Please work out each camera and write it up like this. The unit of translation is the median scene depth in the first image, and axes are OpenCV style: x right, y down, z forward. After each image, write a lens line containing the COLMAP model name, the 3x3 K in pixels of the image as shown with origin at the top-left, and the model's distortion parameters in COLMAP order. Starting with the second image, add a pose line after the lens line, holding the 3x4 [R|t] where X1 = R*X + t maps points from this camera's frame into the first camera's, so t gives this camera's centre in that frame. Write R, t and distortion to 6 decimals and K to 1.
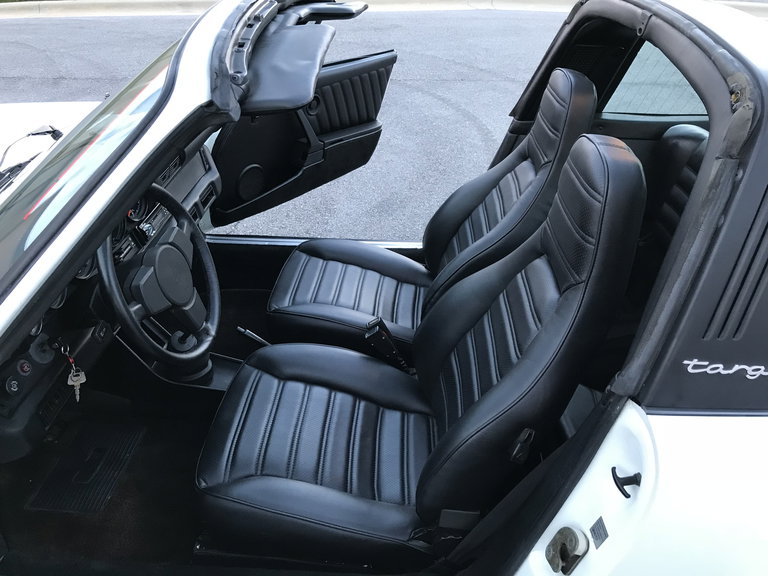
lens RADIAL K [[614.7, 0, 382.5], [0, 614.7, 301.8], [0, 0, 1]] dist [0.010784, 0.000743]
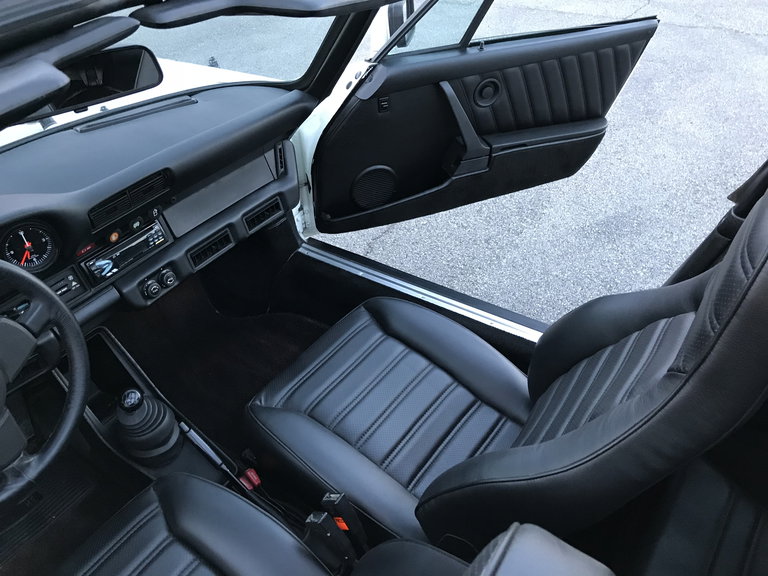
lens RADIAL K [[622.2, 0, 387.5], [0, 622.2, 289.6], [0, 0, 1]] dist [0.050708, -0.115291]
pose [[0.856664, 0.285471, -0.429691, 0.241087], [-0.241610, 0.957956, 0.154739, -0.276353], [0.455798, -0.028742, 0.889619, 0.446300]]
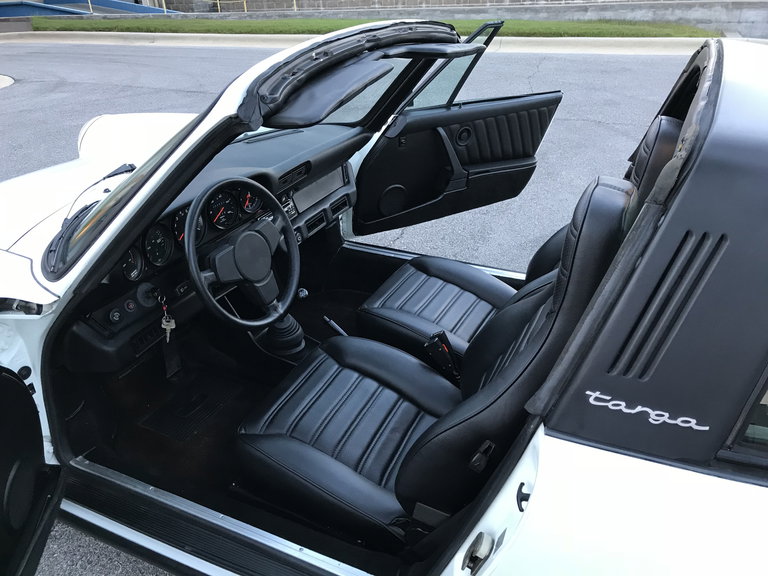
lens RADIAL K [[610.1, 0, 388.3], [0, 610.1, 301.8], [0, 0, 1]] dist [0.043104, -0.067685]
pose [[0.931308, 0.168169, -0.323086, 0.235213], [-0.184584, 0.982600, -0.020619, 0.015033], [0.313997, 0.078839, 0.946145, -0.044861]]
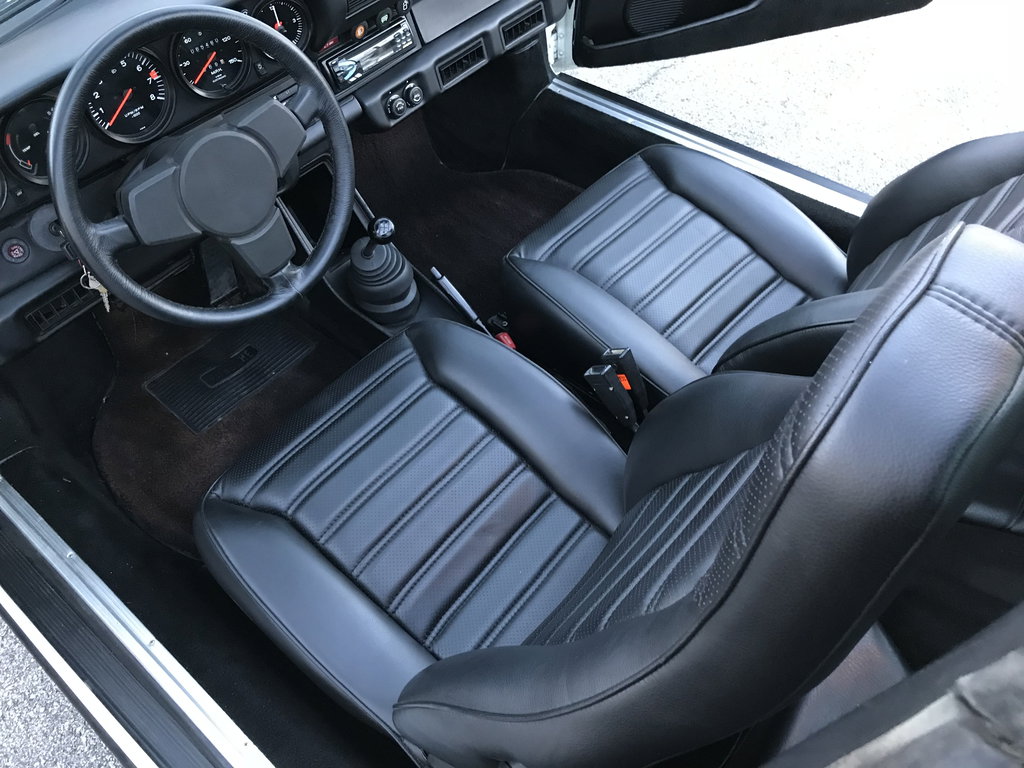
lens RADIAL K [[829.6, 0, 516.7], [0, 829.6, 386.2], [0, 0, 1]] dist [0.050708, -0.115291]
pose [[0.796024, 0.439008, -0.416675, 0.231636], [-0.289558, 0.880740, 0.374770, -0.188896], [0.531509, -0.177675, 0.828209, 0.317797]]
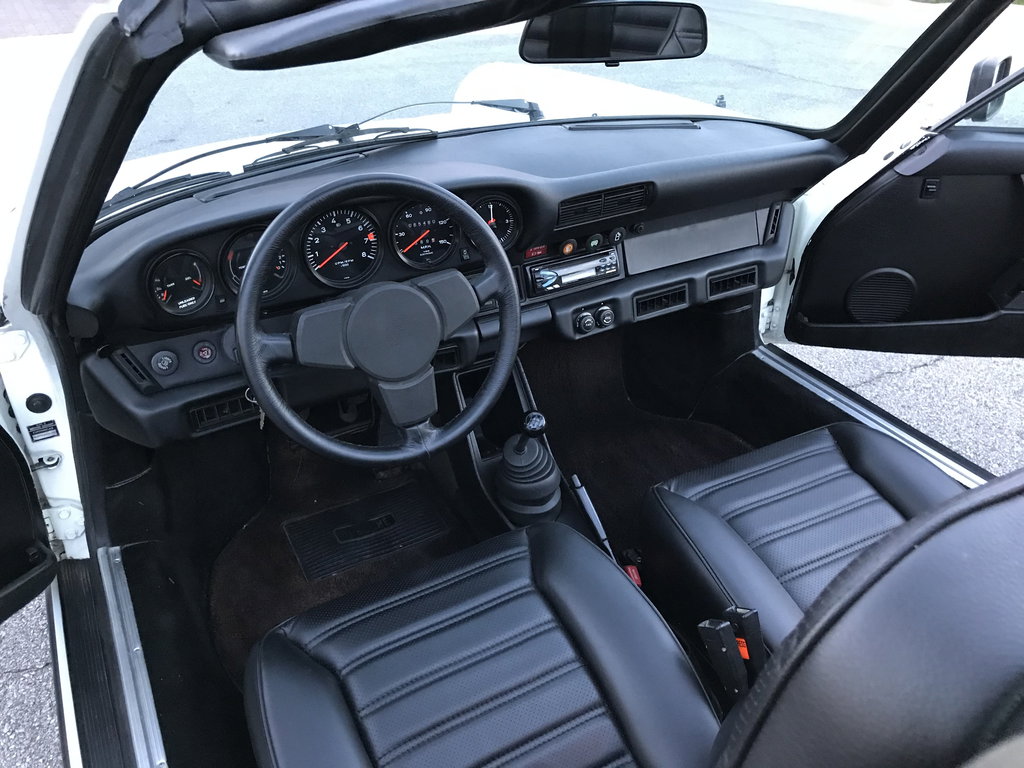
lens RADIAL K [[832.7, 0, 512.0], [0, 832.7, 384.0], [0, 0, 1]] dist [0.020726, -0.020968]
pose [[0.532296, 0.435761, -0.725791, 0.280021], [-0.458375, 0.869150, 0.185661, -0.157499], [0.711725, 0.233858, 0.662388, 0.383315]]
